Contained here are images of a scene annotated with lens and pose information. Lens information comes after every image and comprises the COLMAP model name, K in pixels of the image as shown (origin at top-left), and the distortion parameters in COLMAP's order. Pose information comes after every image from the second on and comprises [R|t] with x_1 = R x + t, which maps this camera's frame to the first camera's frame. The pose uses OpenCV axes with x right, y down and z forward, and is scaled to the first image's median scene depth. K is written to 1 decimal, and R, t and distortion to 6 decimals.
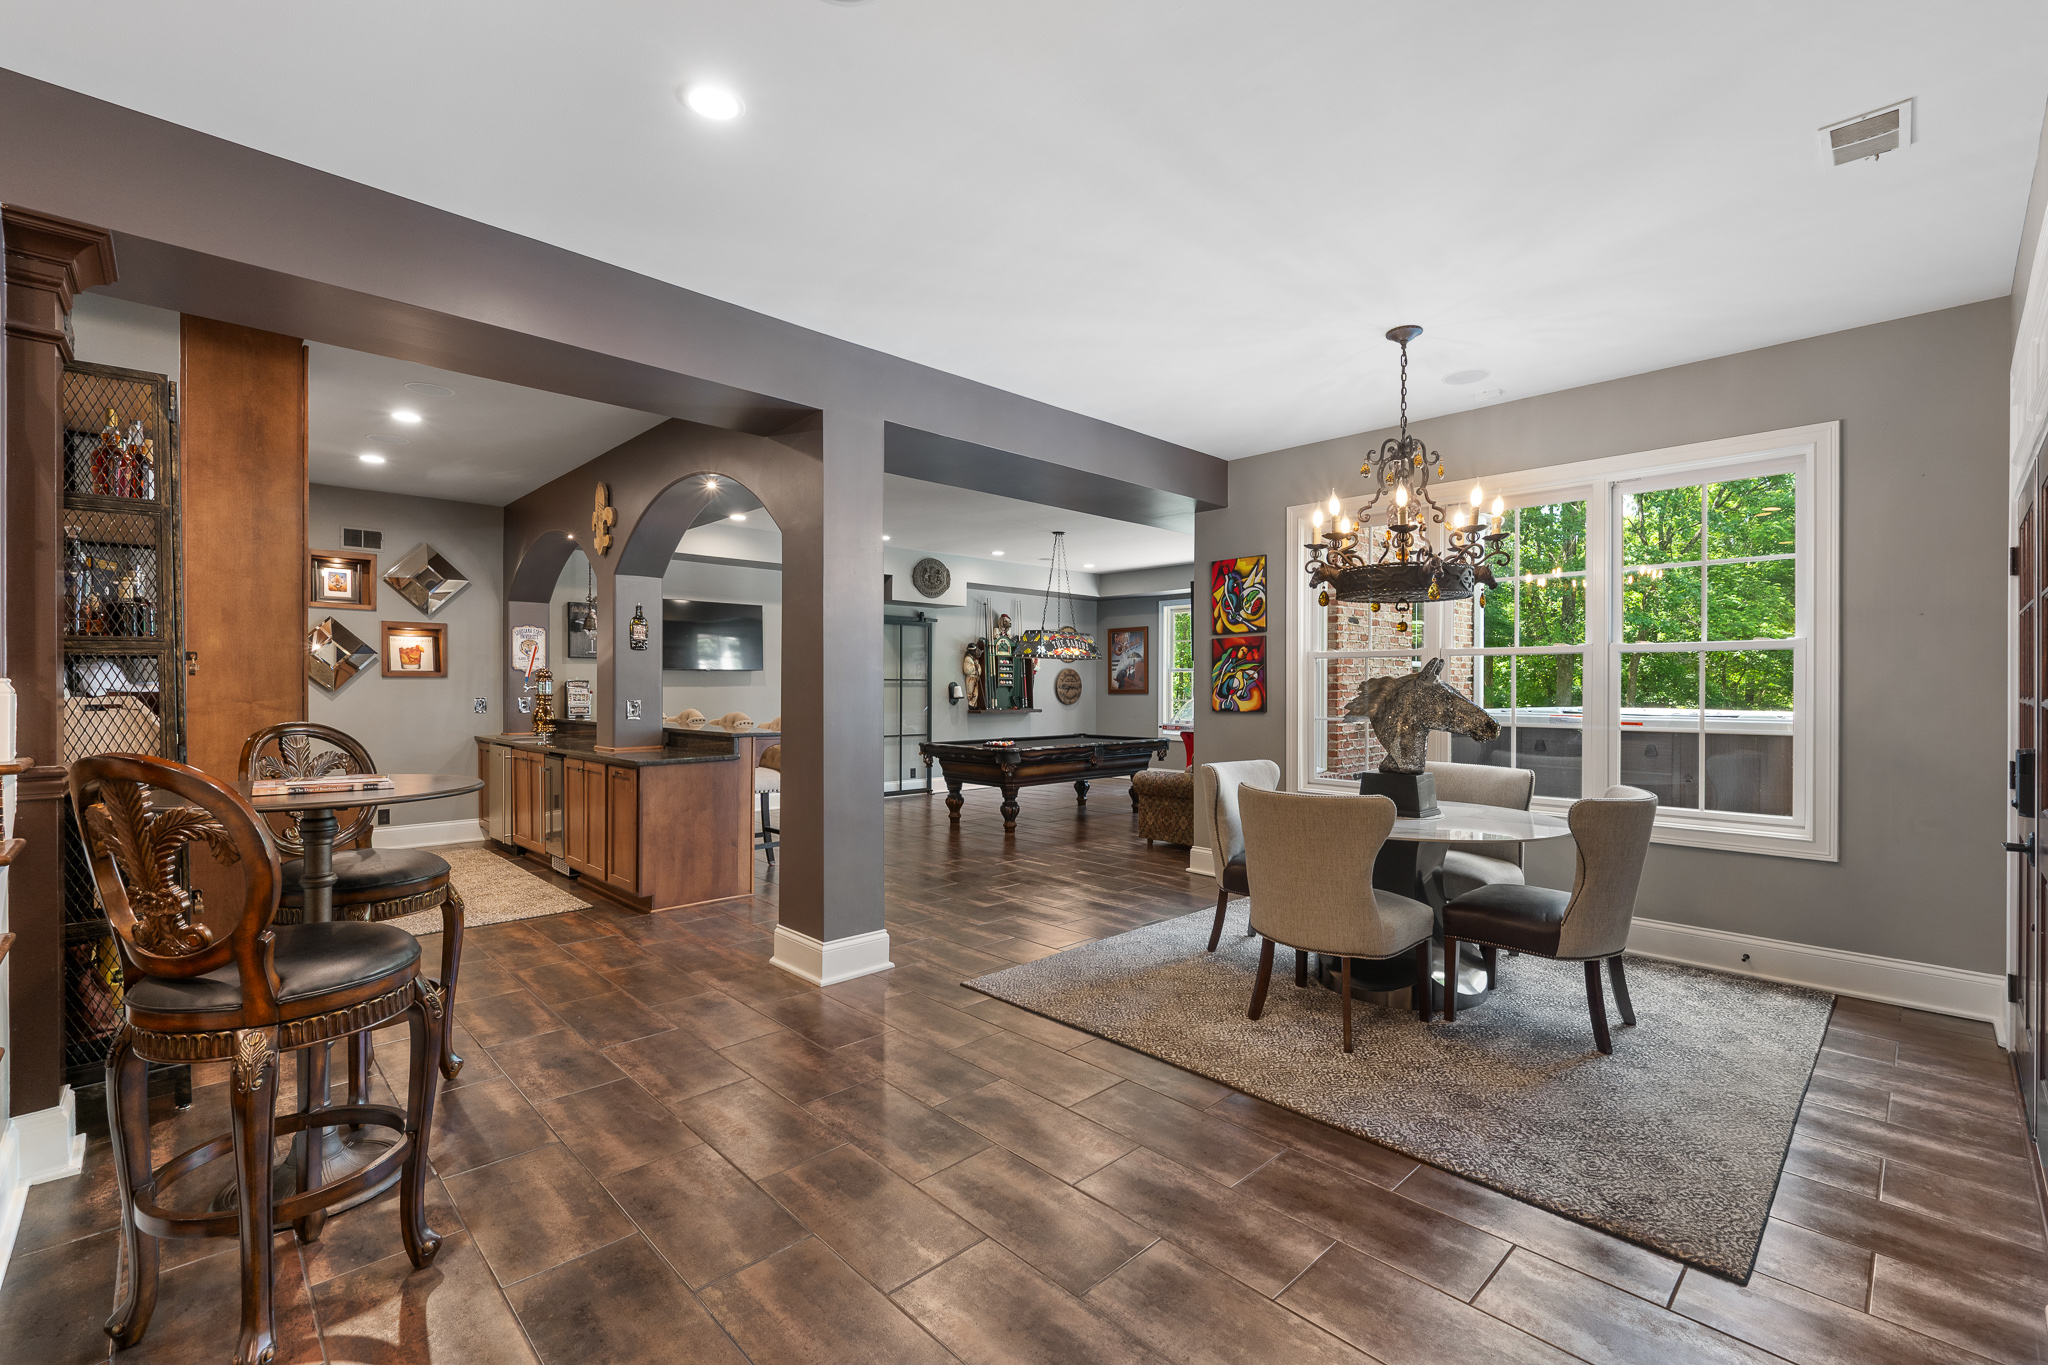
lens RADIAL K [[880.0, 0, 1024.0], [0, 880.0, 682.5], [0, 0, 1]] dist [0.000549, 0.000296]
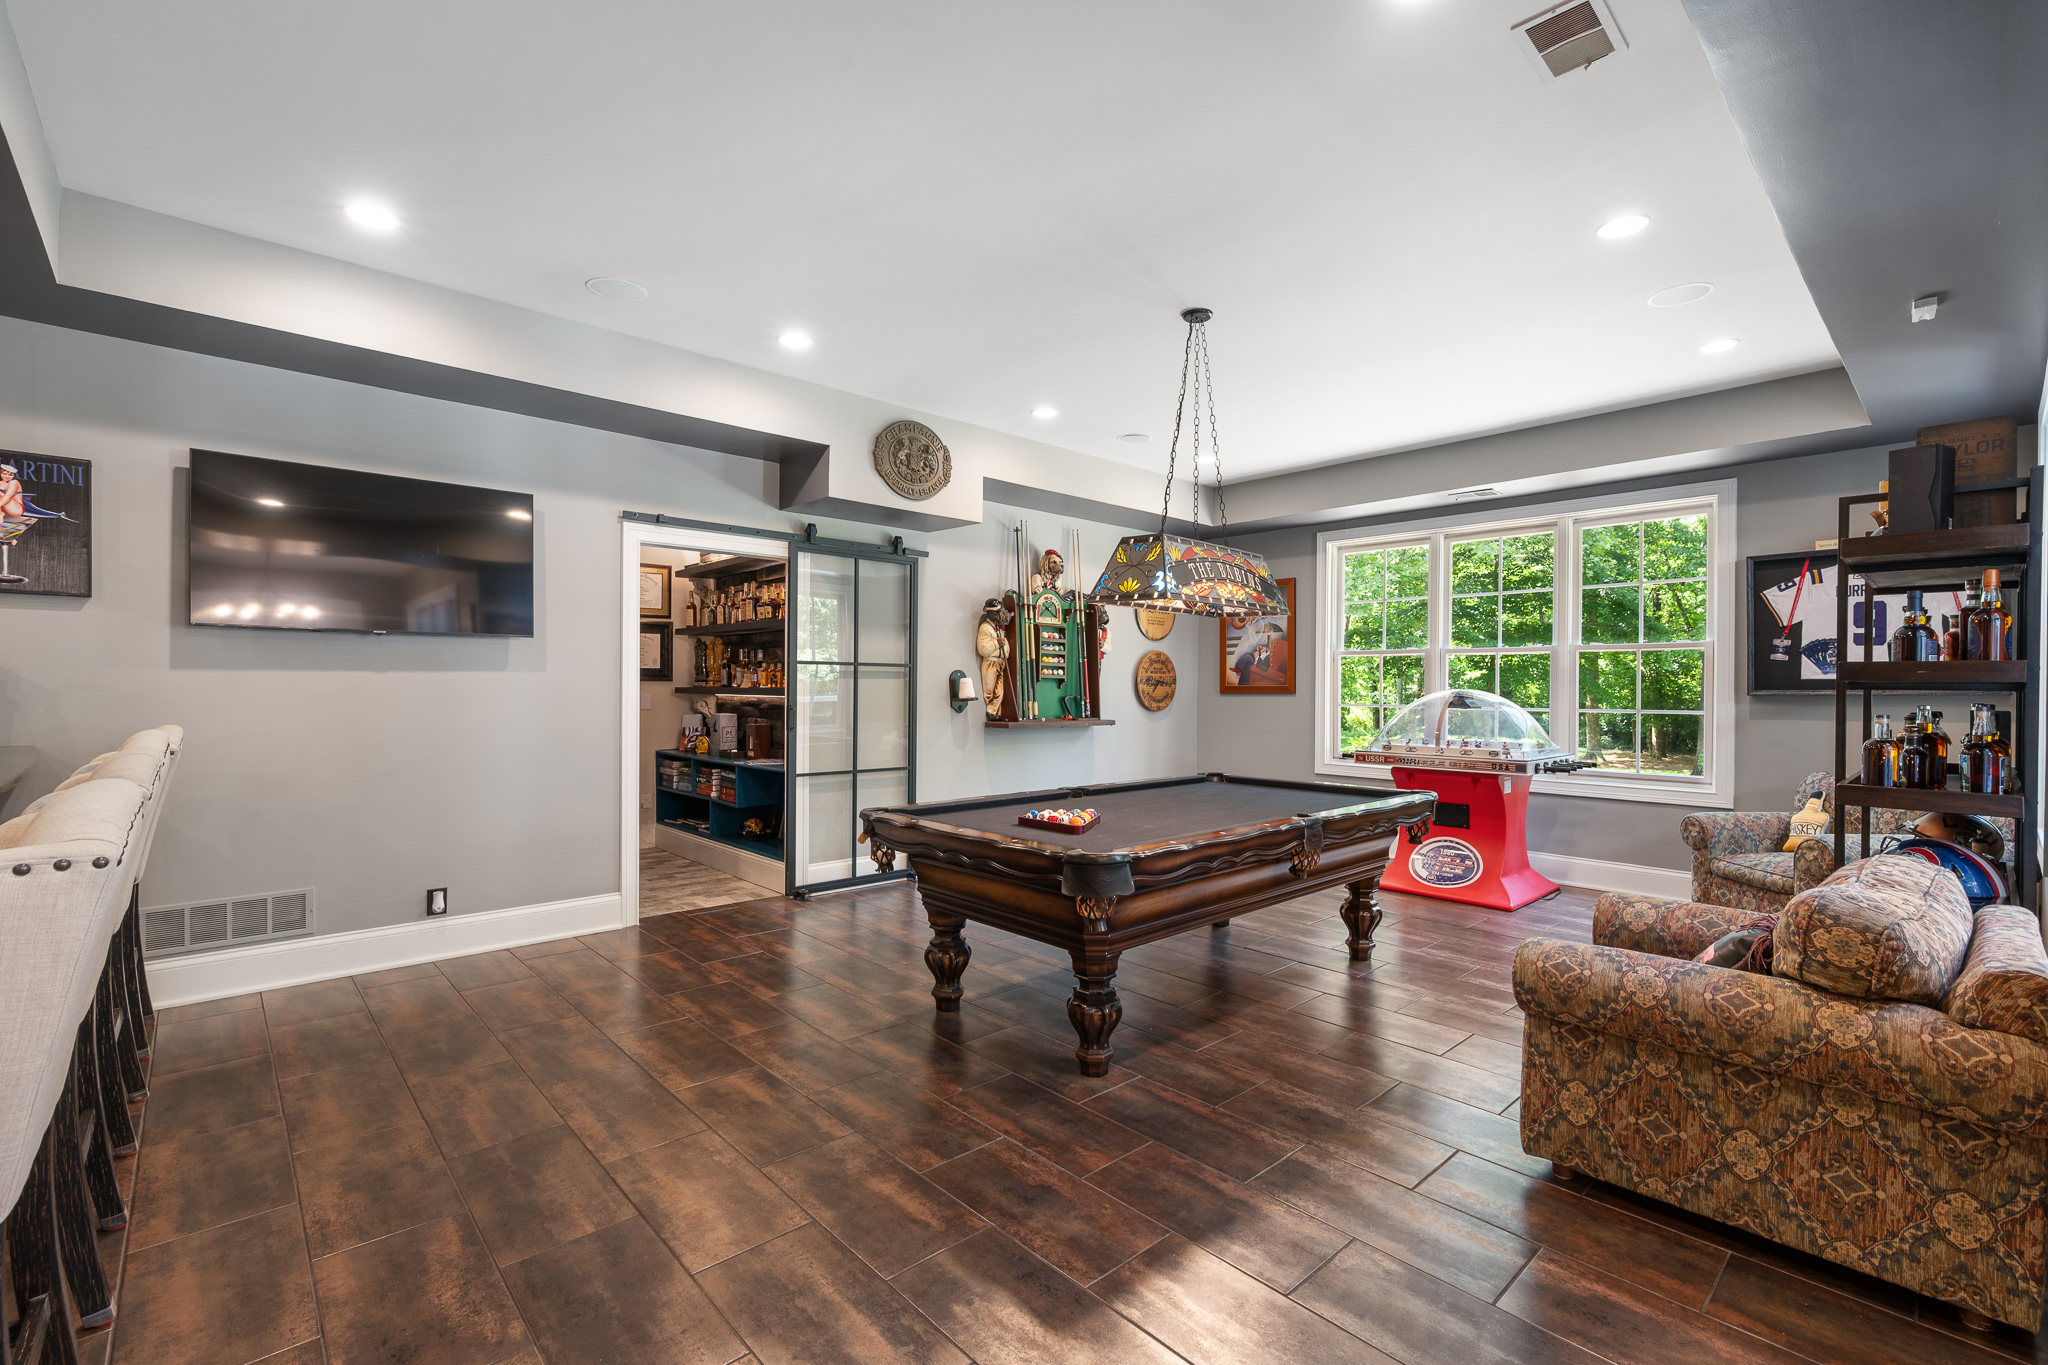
lens RADIAL K [[889.5, 0, 1024.0], [0, 889.5, 682.5], [0, 0, 1]] dist [-0.000269, 0.000392]
pose [[0.999670, 0.004642, -0.025264, -0.040443], [-0.004645, 0.999989, -0.000082, 0.011001], [0.025263, 0.000199, 0.999681, 0.705570]]
